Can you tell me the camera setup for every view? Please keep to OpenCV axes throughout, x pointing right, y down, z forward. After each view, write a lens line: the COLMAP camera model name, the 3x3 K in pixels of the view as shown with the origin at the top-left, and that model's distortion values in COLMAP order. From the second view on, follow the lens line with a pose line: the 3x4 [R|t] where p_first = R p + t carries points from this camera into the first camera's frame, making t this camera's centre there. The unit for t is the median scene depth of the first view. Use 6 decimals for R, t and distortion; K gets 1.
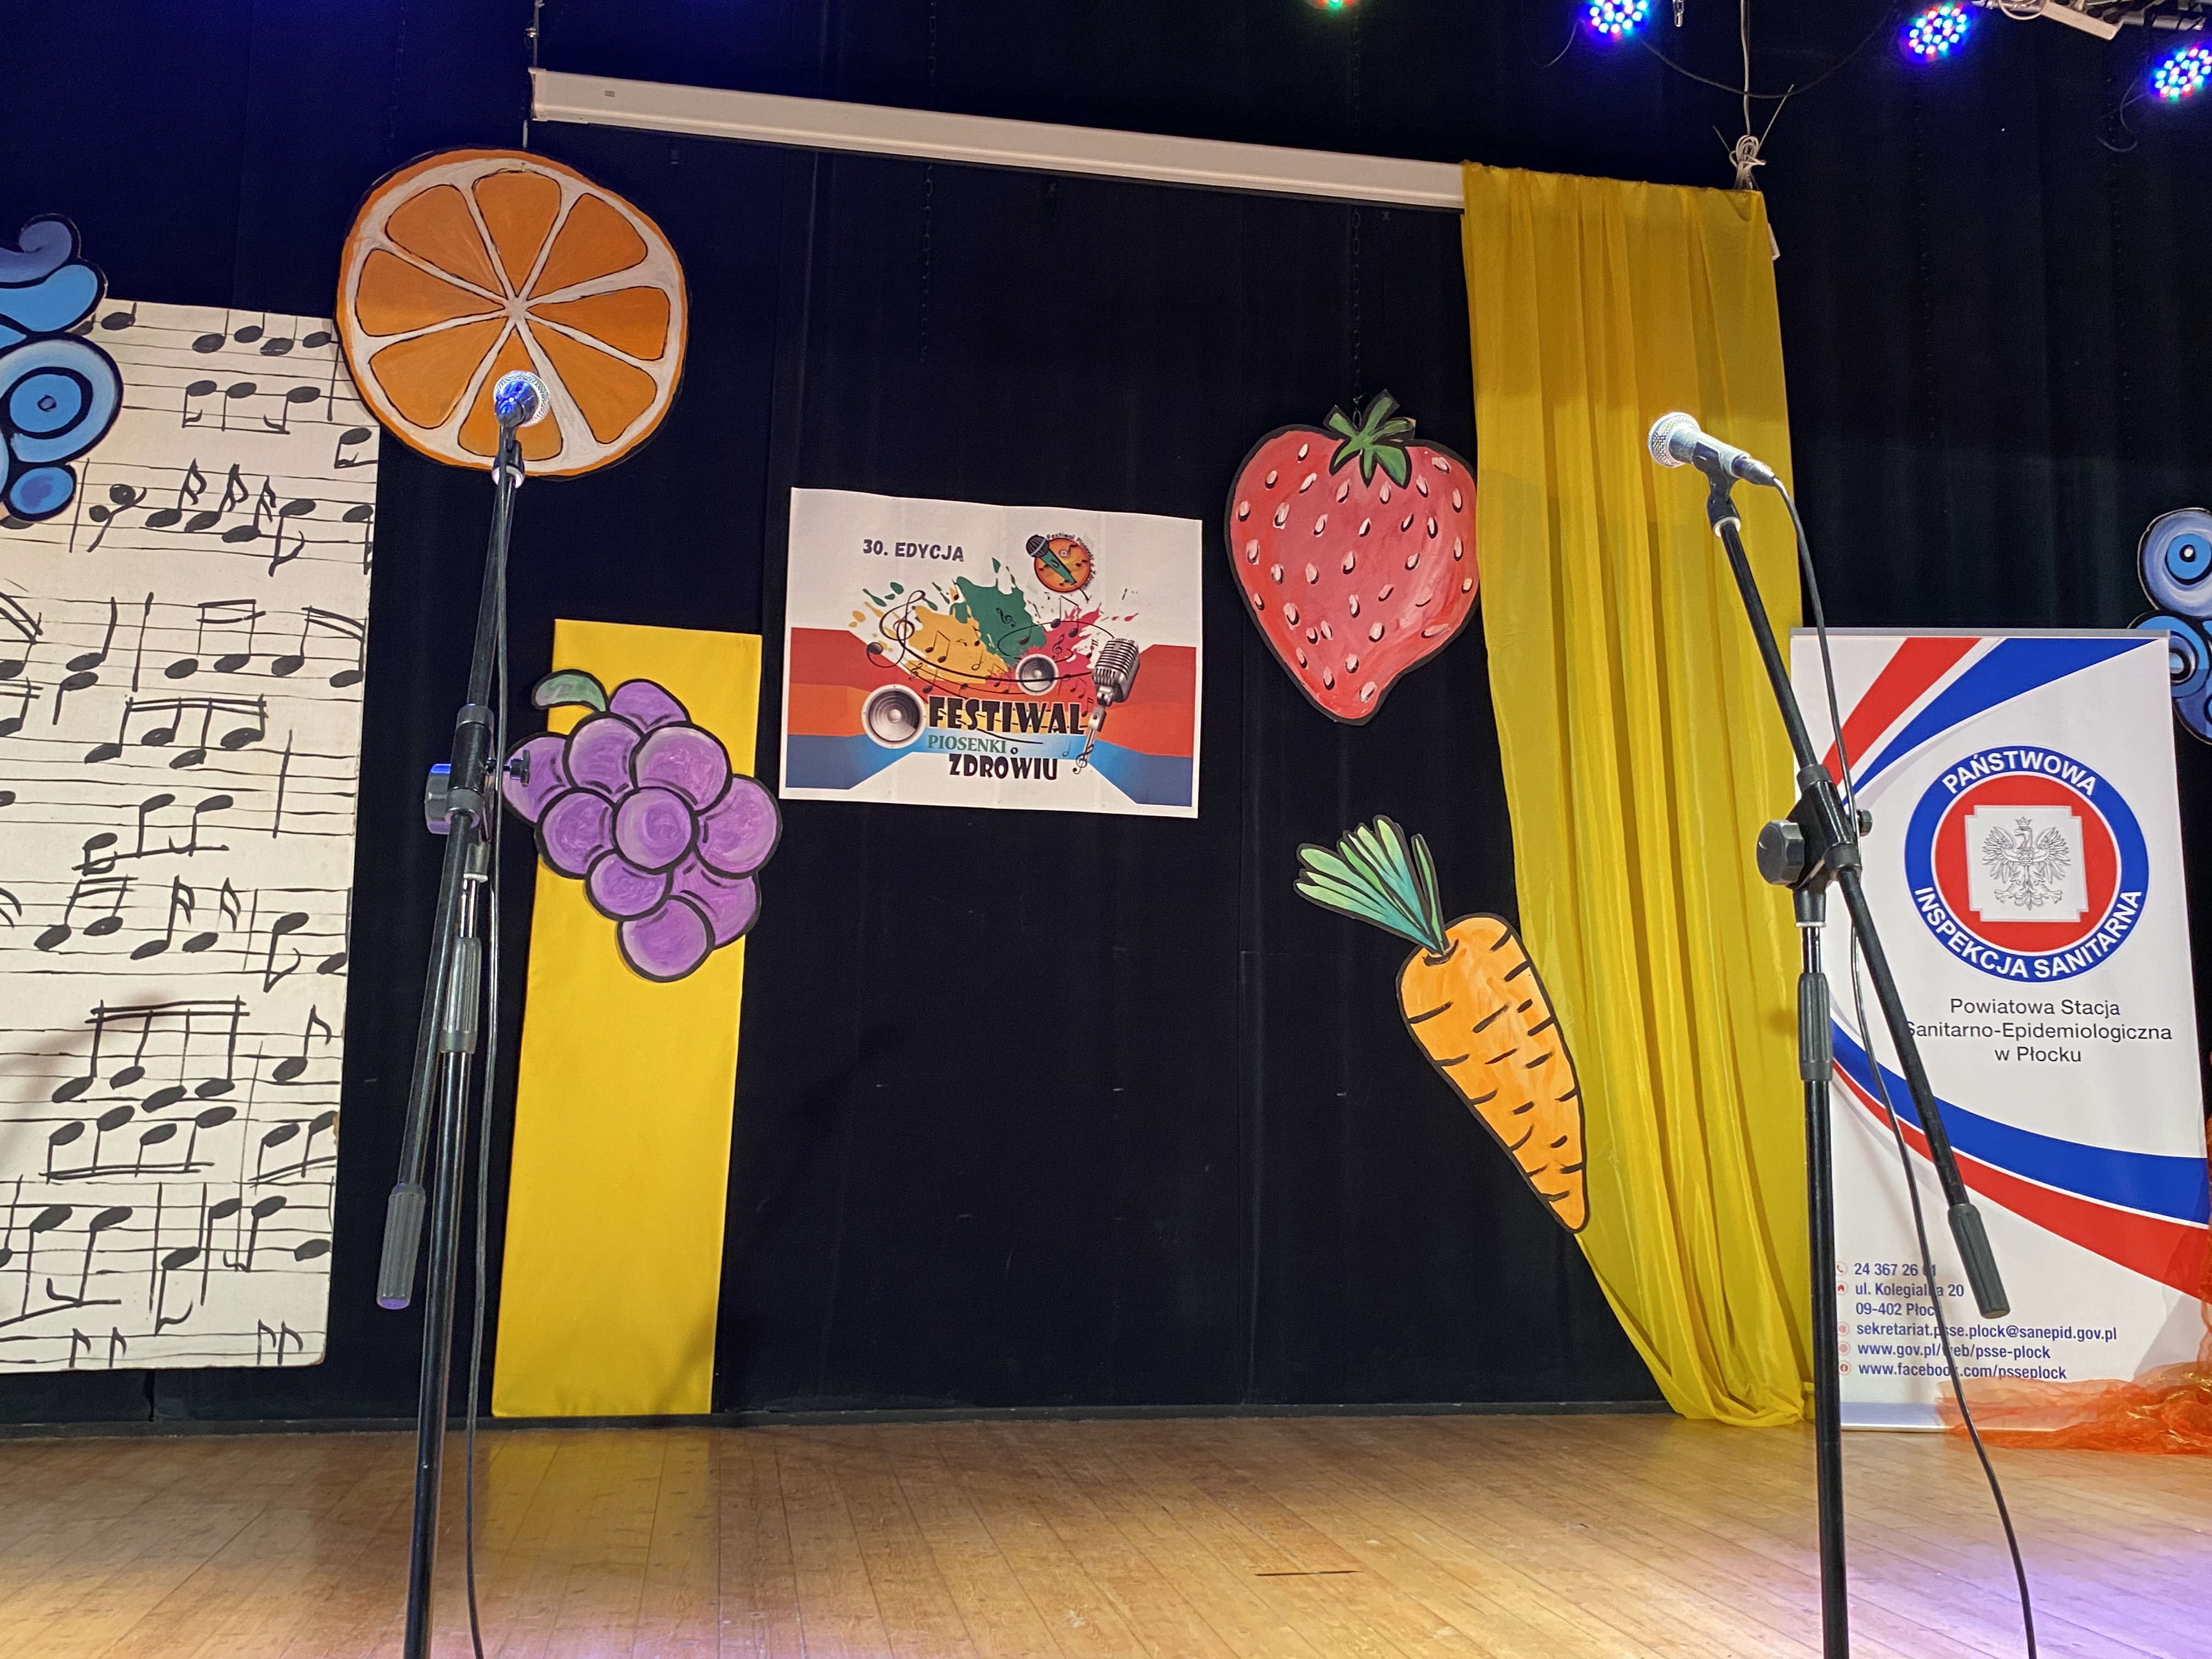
lens RADIAL K [[1944.9, 0, 1095.5], [0, 1944.9, 831.8], [0, 0, 1]] dist [0.130454, -0.283284]
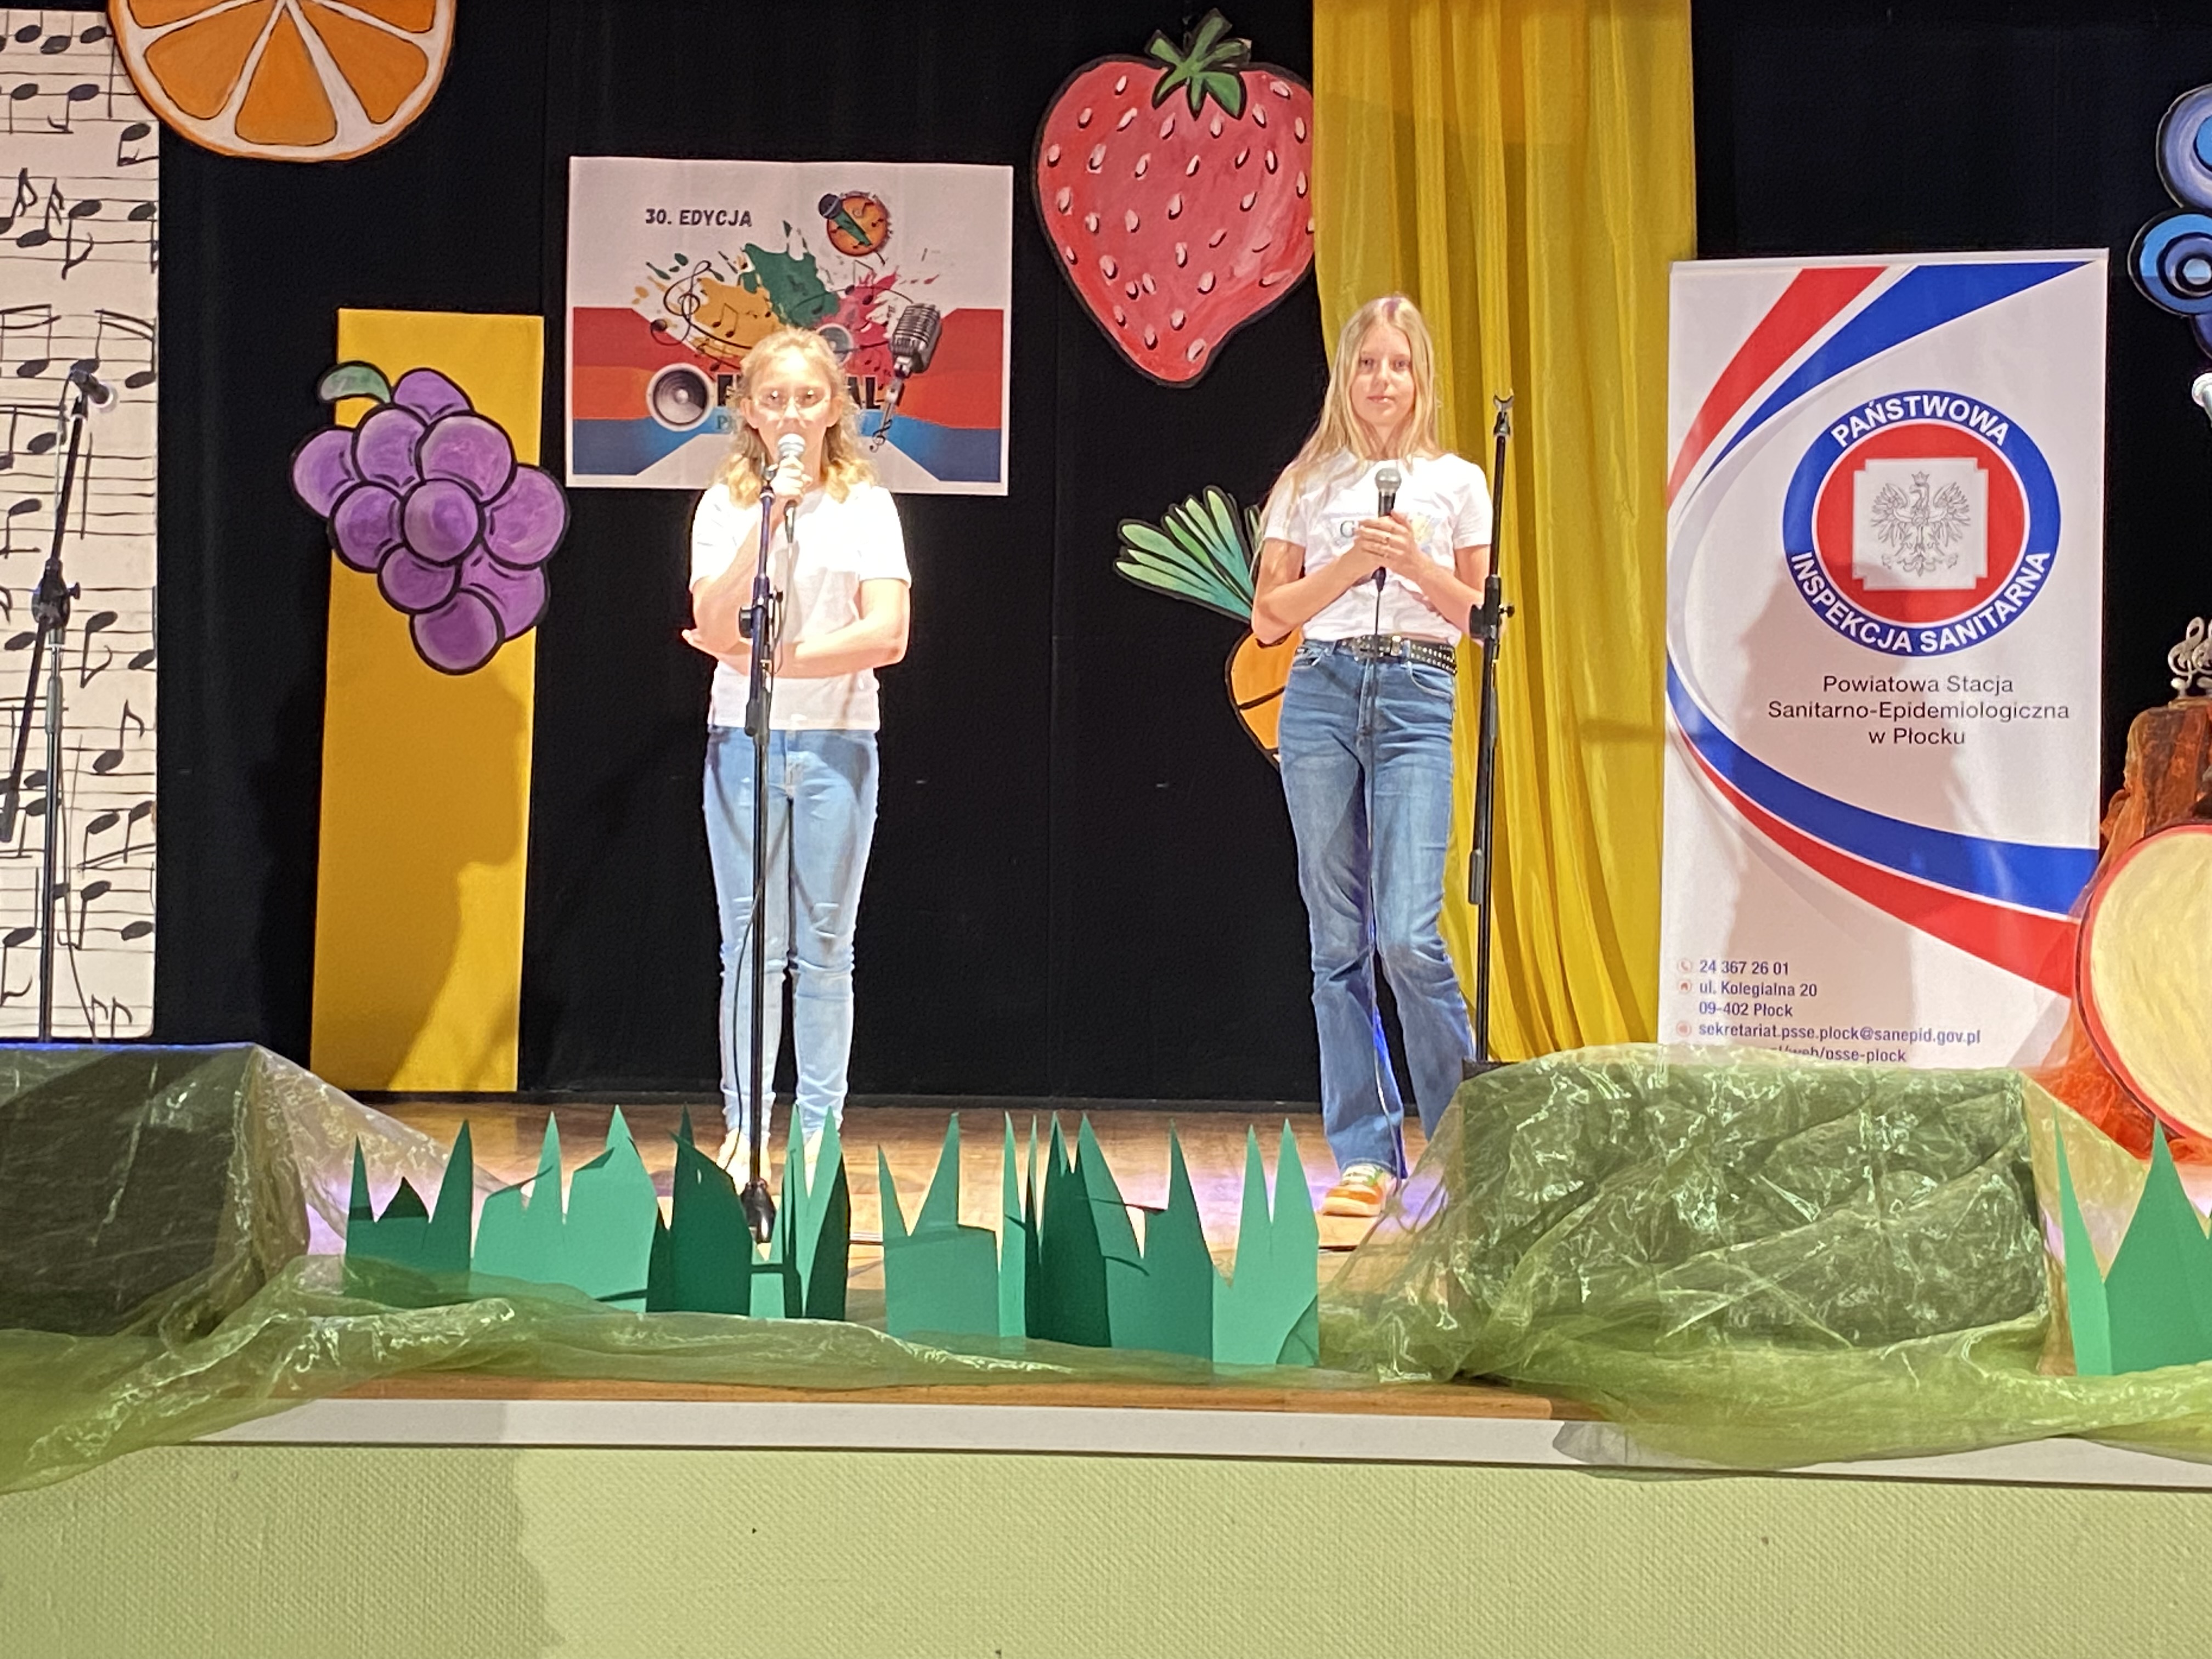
lens RADIAL K [[3605.1, 0, 1072.2], [0, 3605.1, 789.8], [0, 0, 1]] dist [0.207717, -0.613242]
pose [[0.980567, -0.003277, -0.196157, 0.429686], [0.027830, 0.992073, 0.122545, -0.079553], [0.194200, -0.125623, 0.972885, -0.714231]]
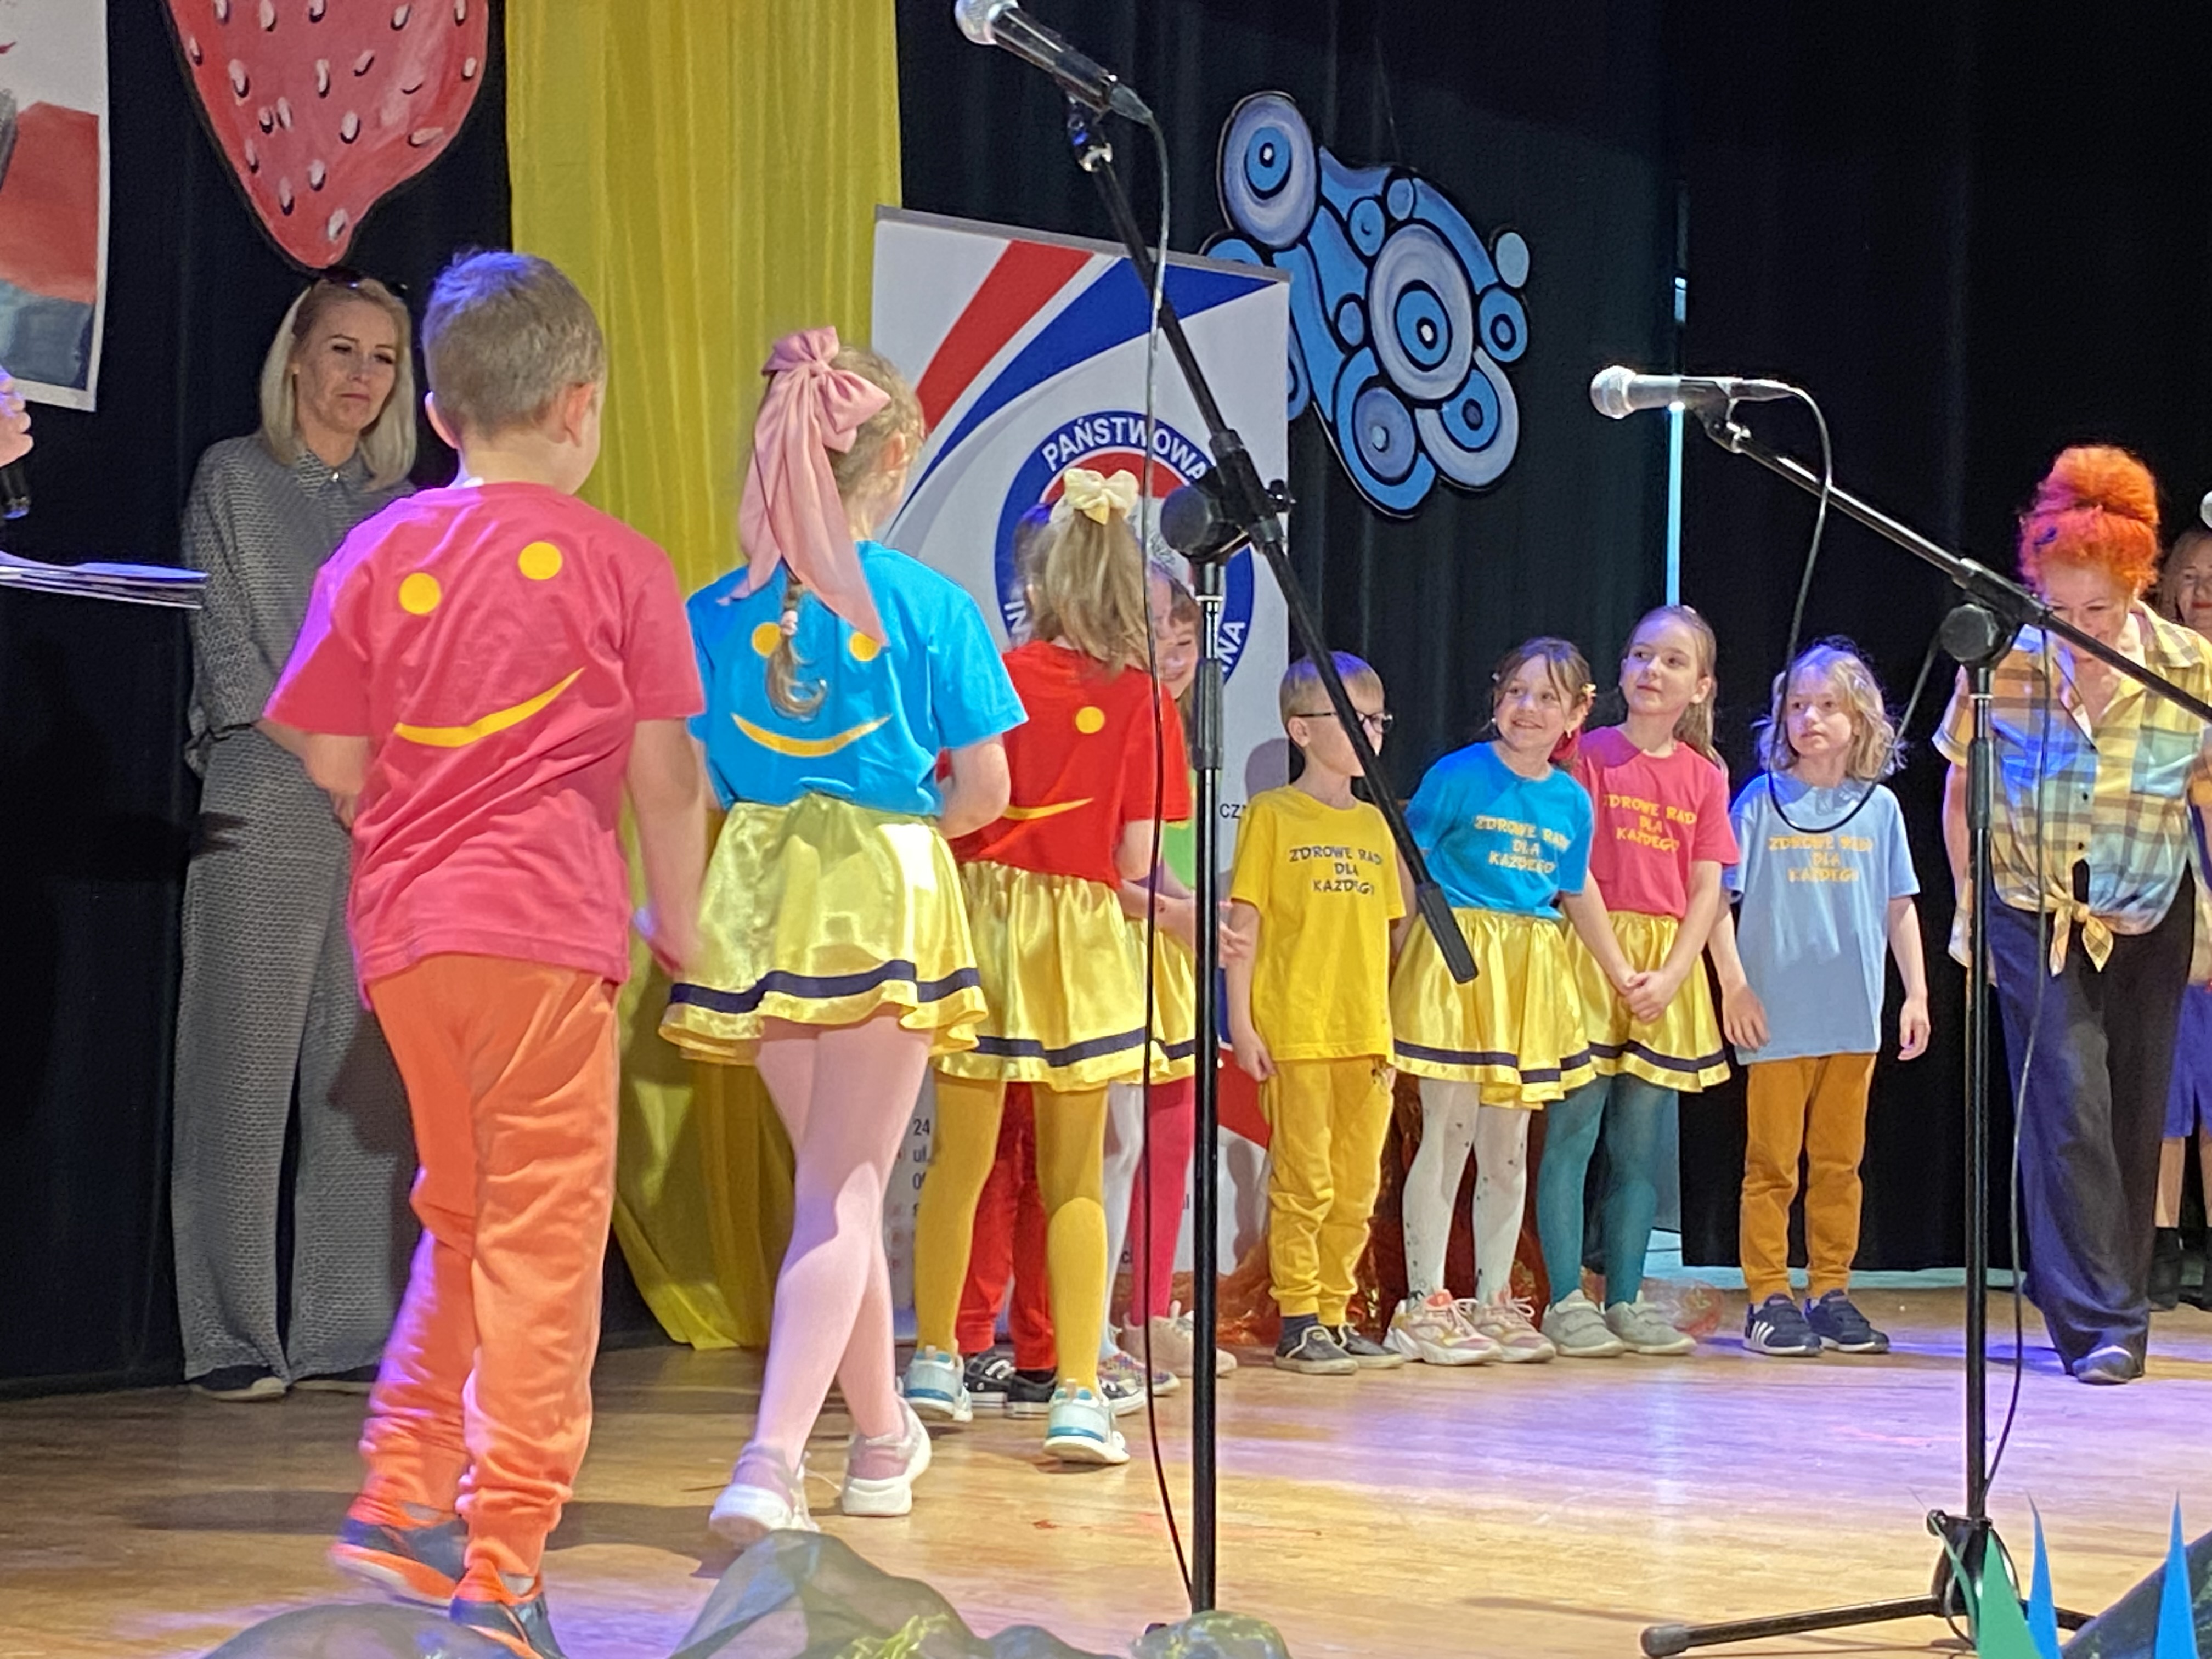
lens RADIAL K [[4207.0, 0, 1147.1], [0, 4207.0, 828.2], [0, 0, 1]] dist [0.177085, -0.277982]
pose [[0.754916, 0.022503, 0.655435, -0.550379], [-0.091703, 0.993214, 0.071522, -0.003278], [-0.649378, -0.114099, 0.751858, -0.183821]]
